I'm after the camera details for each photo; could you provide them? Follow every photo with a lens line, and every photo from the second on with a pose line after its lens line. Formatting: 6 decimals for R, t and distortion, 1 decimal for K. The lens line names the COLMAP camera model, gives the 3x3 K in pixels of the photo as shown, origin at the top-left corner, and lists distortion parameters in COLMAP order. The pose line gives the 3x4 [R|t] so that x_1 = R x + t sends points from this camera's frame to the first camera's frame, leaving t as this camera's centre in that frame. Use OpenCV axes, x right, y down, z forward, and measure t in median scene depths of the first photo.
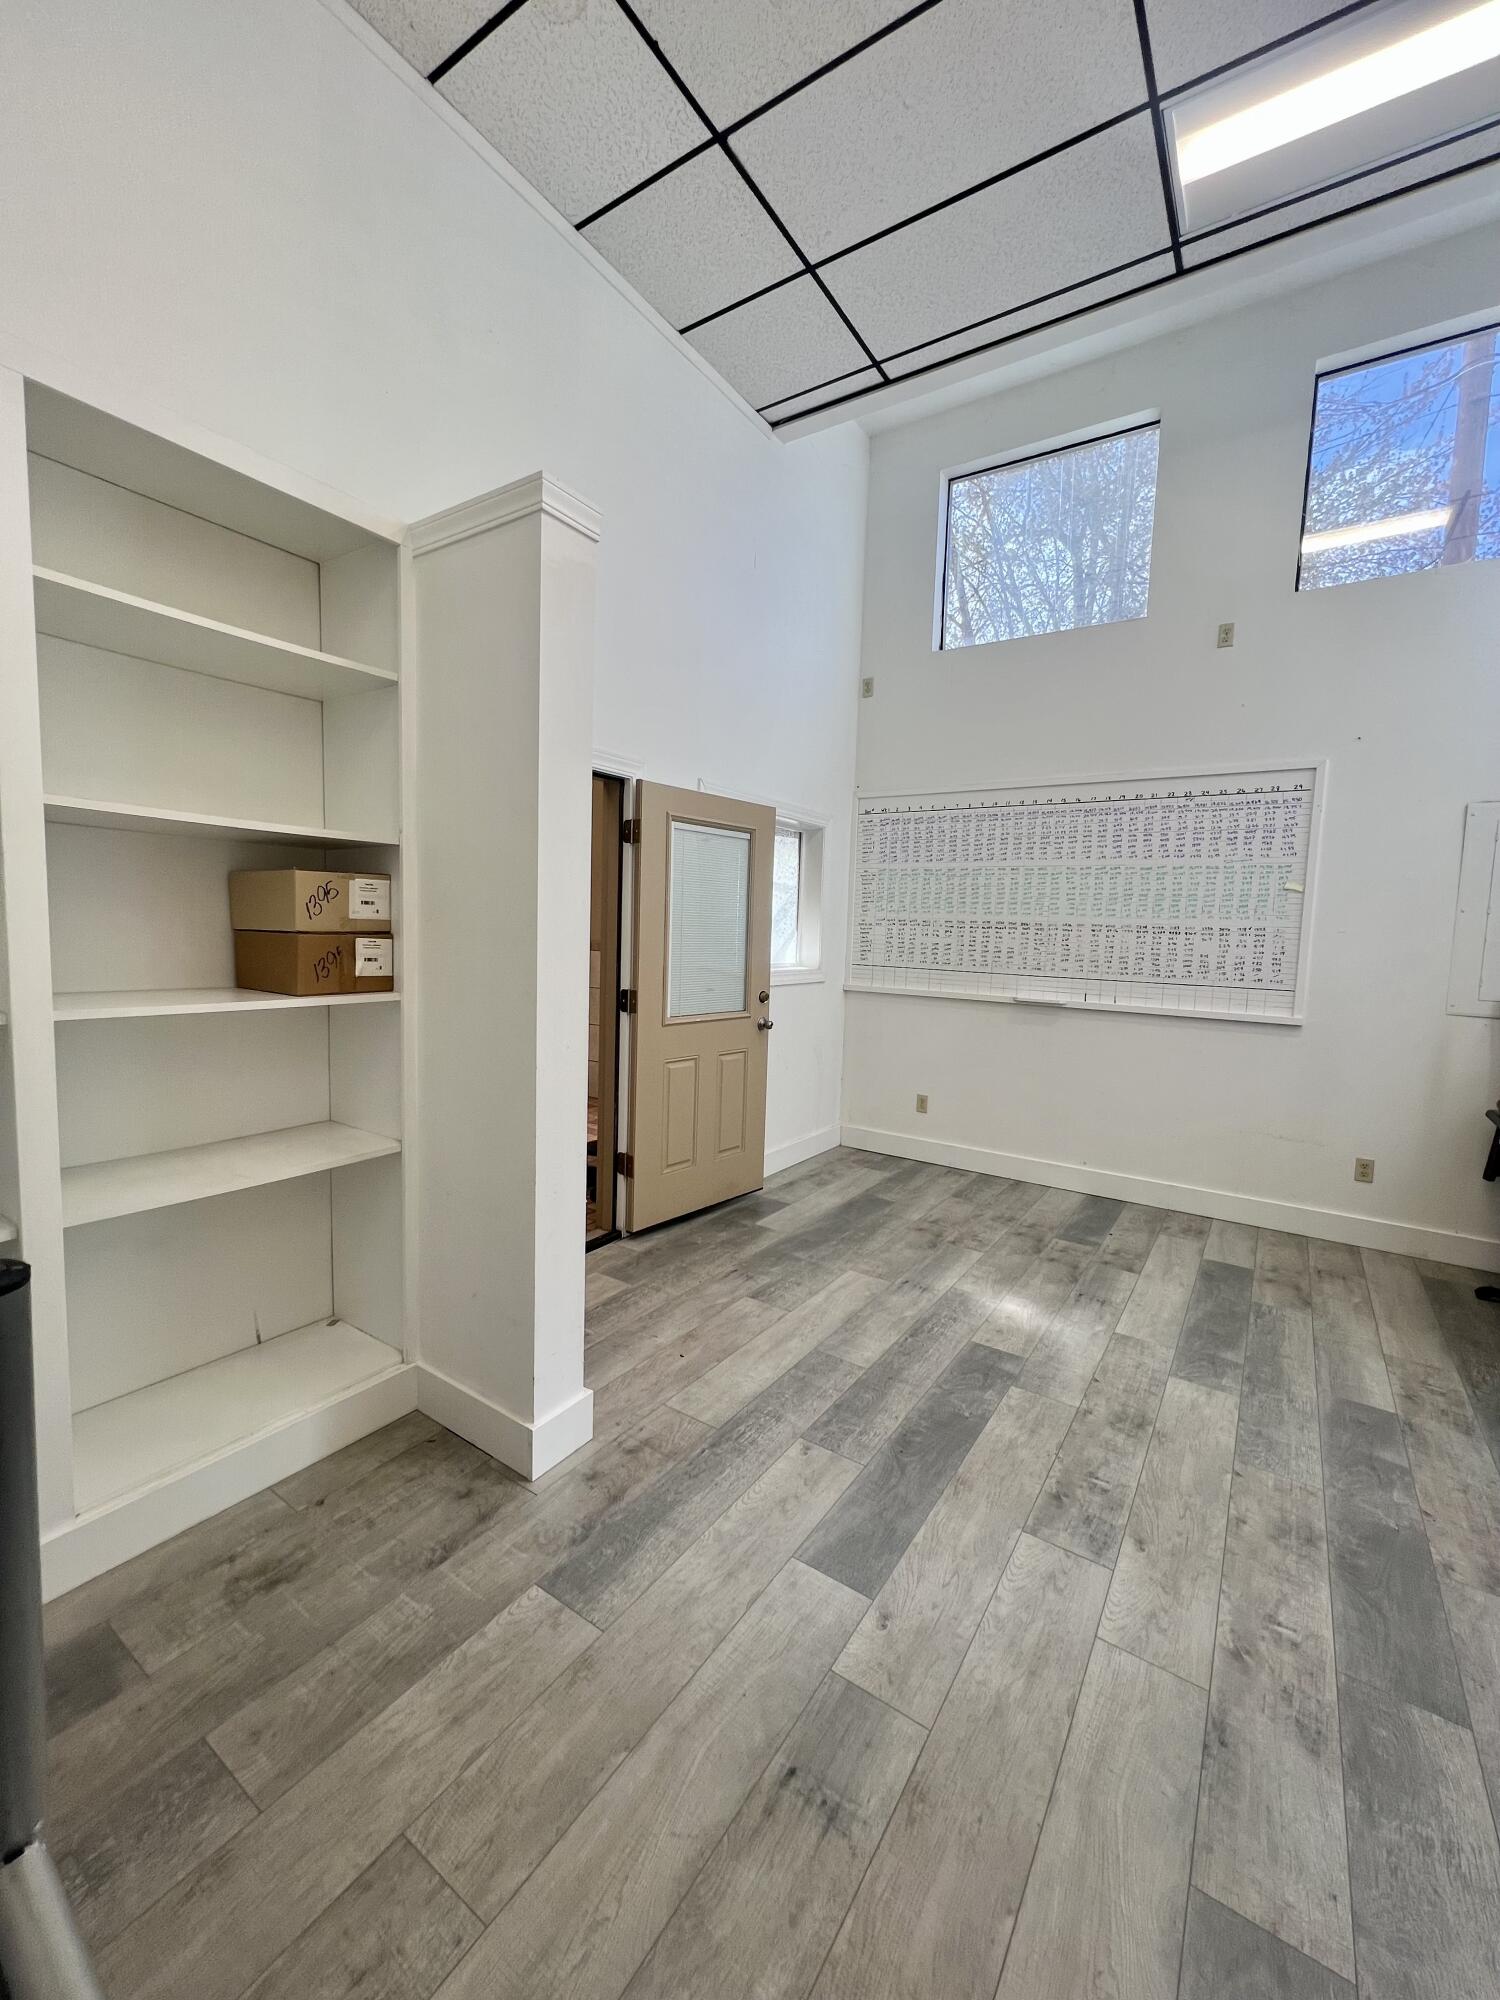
lens RADIAL K [[800.2, 0, 750.4], [0, 800.2, 995.4], [0, 0, 1]] dist [-0.003062, 0.000653]
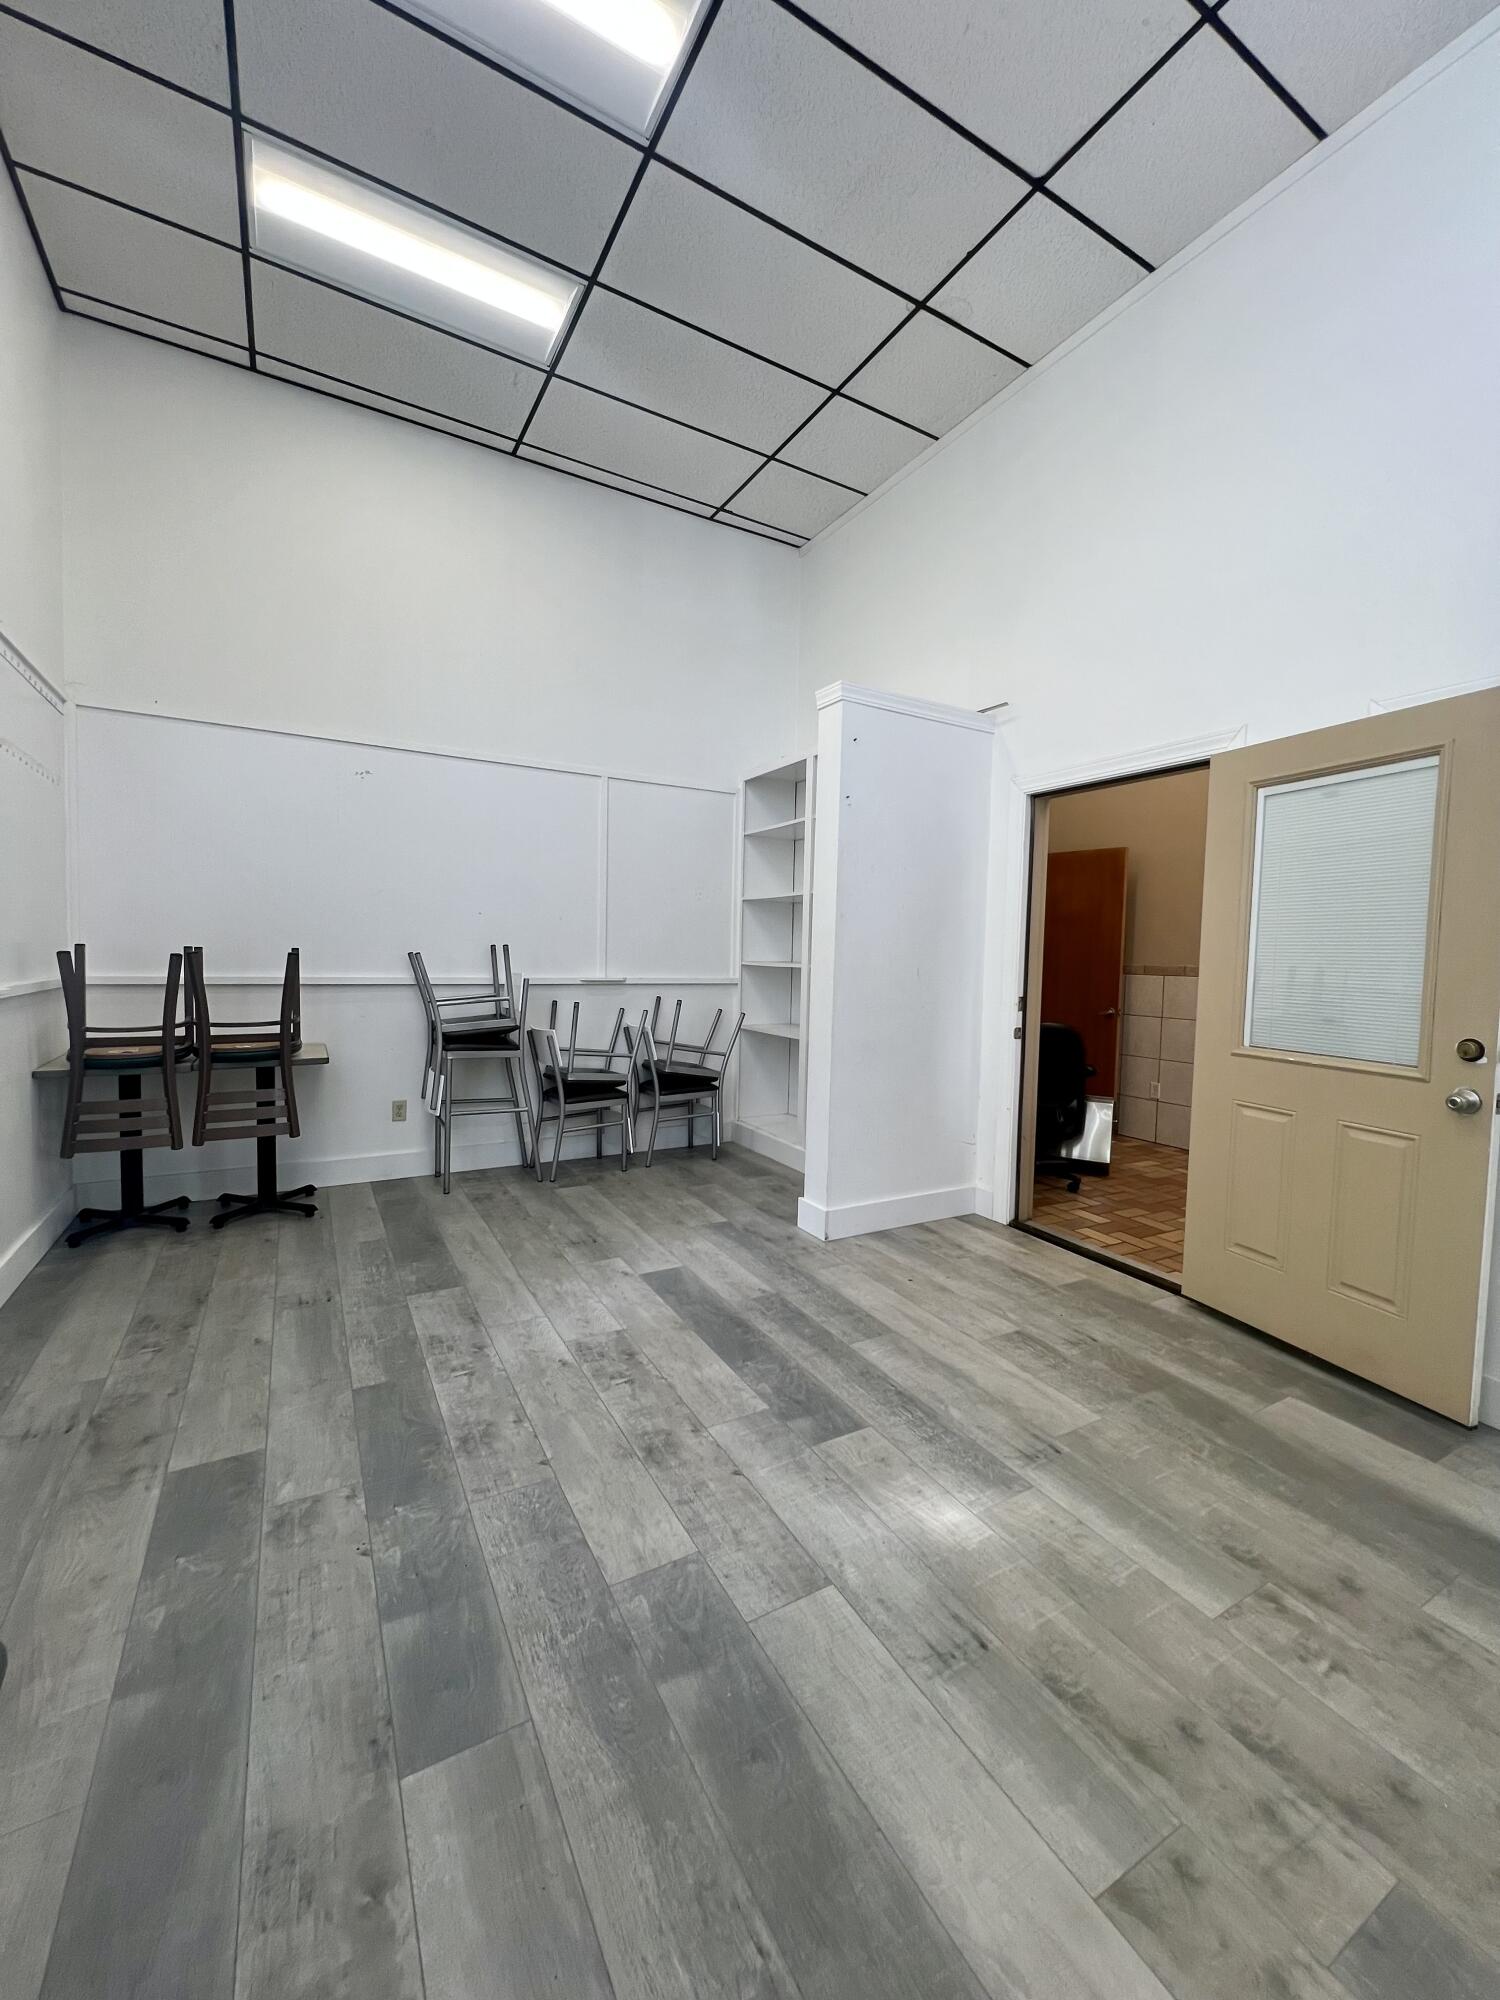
lens RADIAL K [[800.2, 0, 764.6], [0, 800.2, 994.7], [0, 0, 1]] dist [-0.003062, 0.000653]
pose [[-0.434238, 0.005067, -0.900784, 1.152434], [-0.118102, 0.991032, 0.062508, -0.020395], [0.893022, 0.133528, -0.429746, 1.347225]]
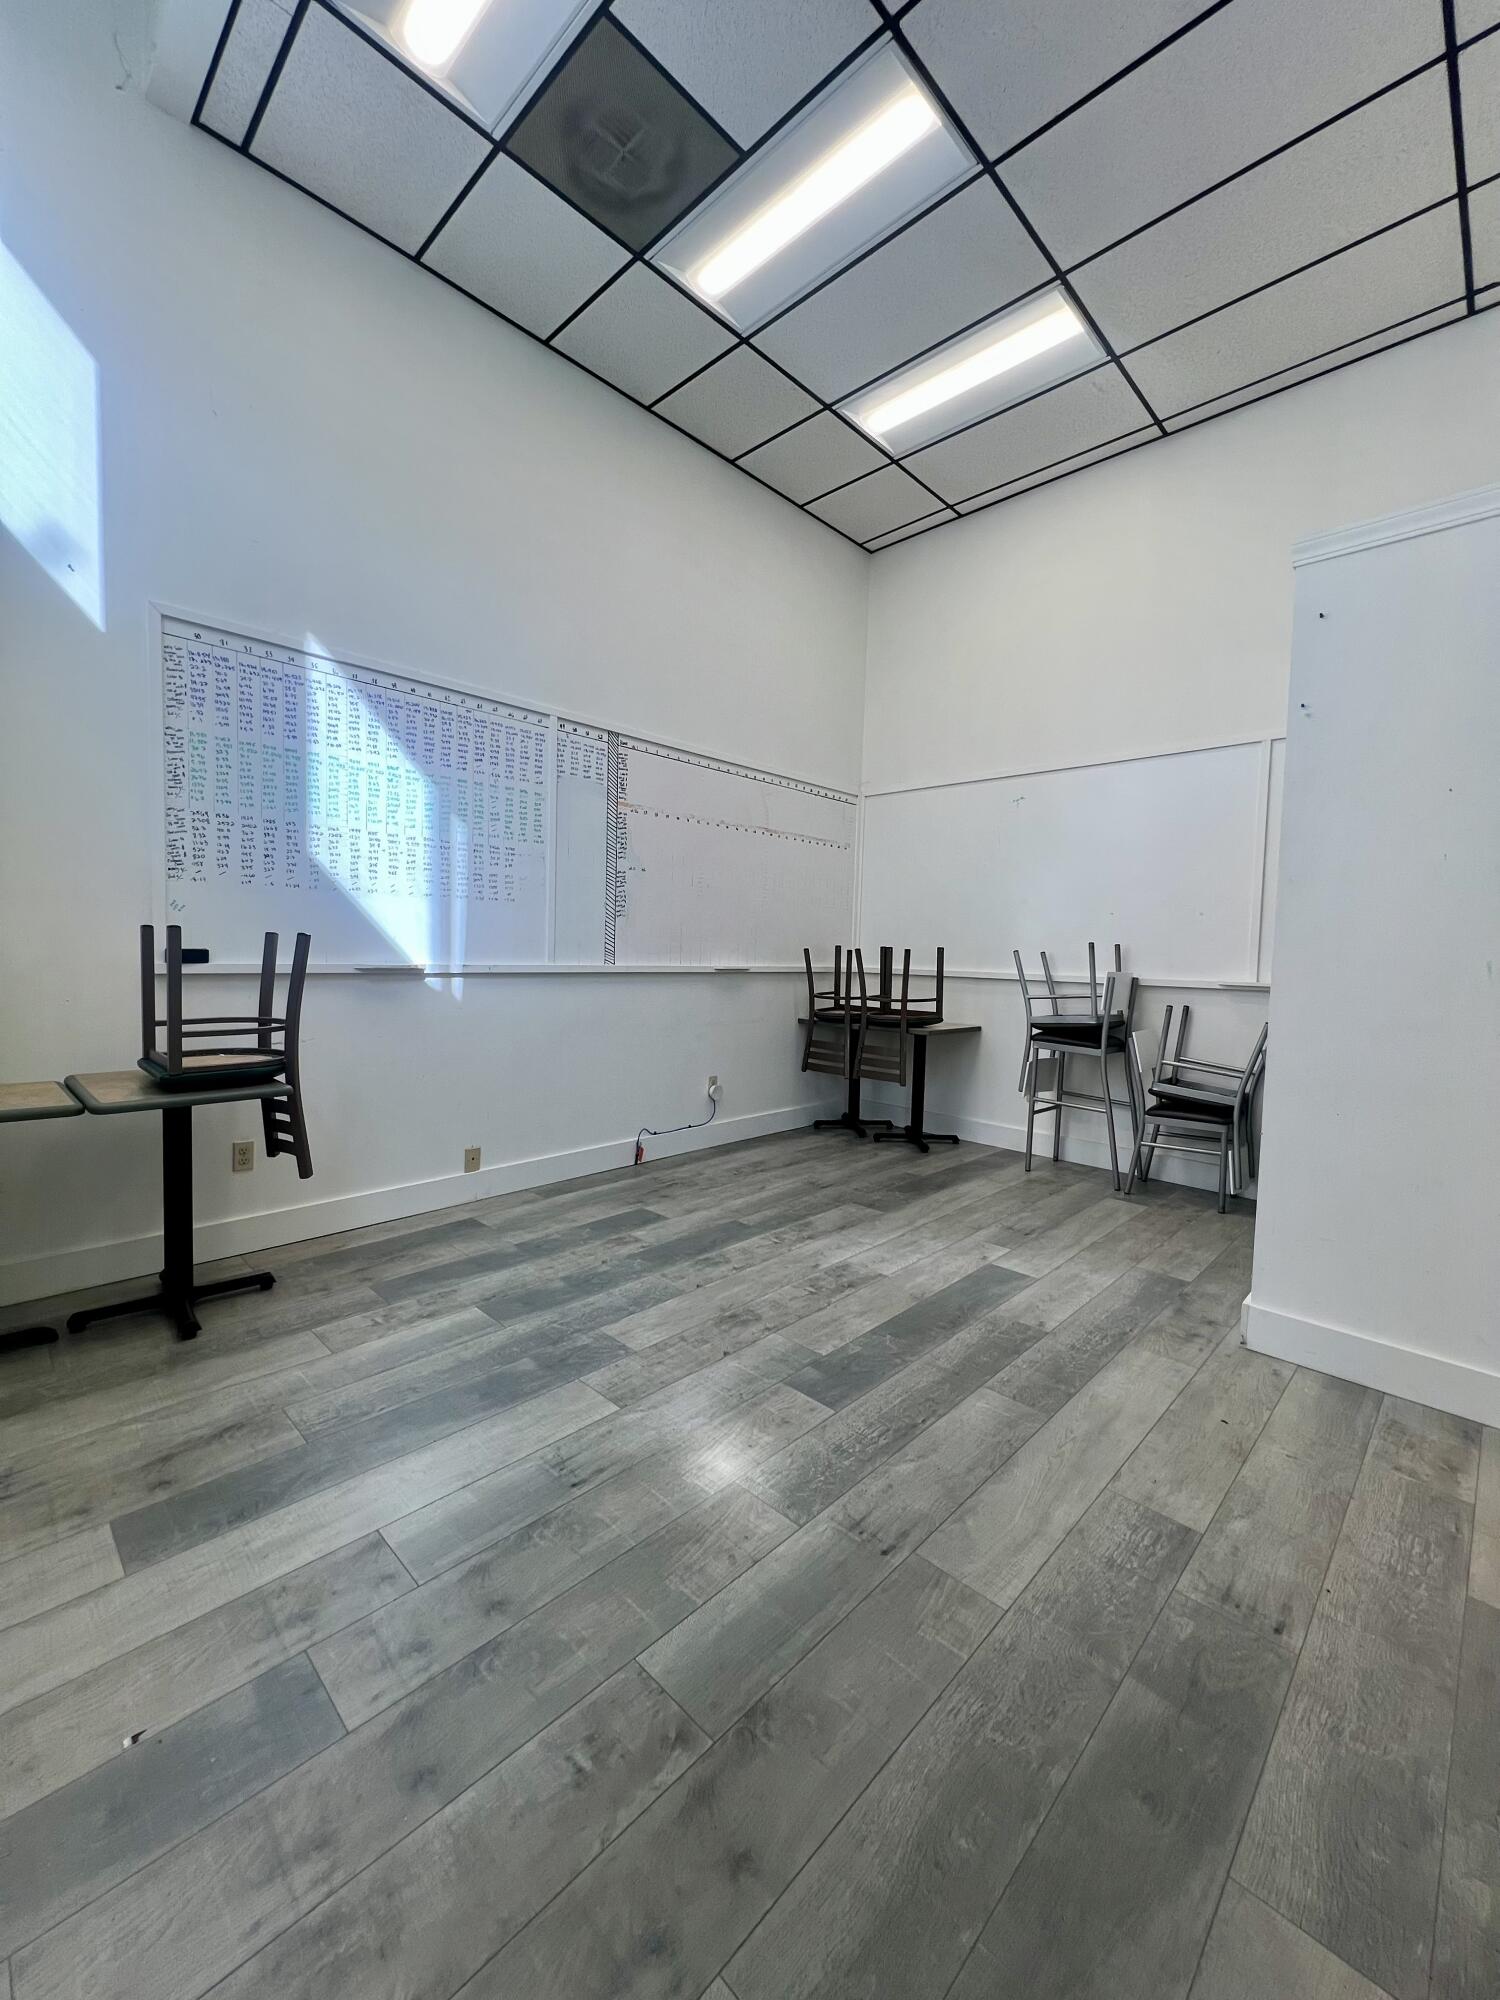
lens RADIAL K [[800.2, 0, 751.1], [0, 800.2, 995.1], [0, 0, 1]] dist [-0.003062, 0.000653]
pose [[-0.982492, -0.067778, 0.173539, 0.283907], [-0.041634, 0.987796, 0.150084, -0.069347], [-0.181594, 0.140231, -0.973324, 1.917204]]
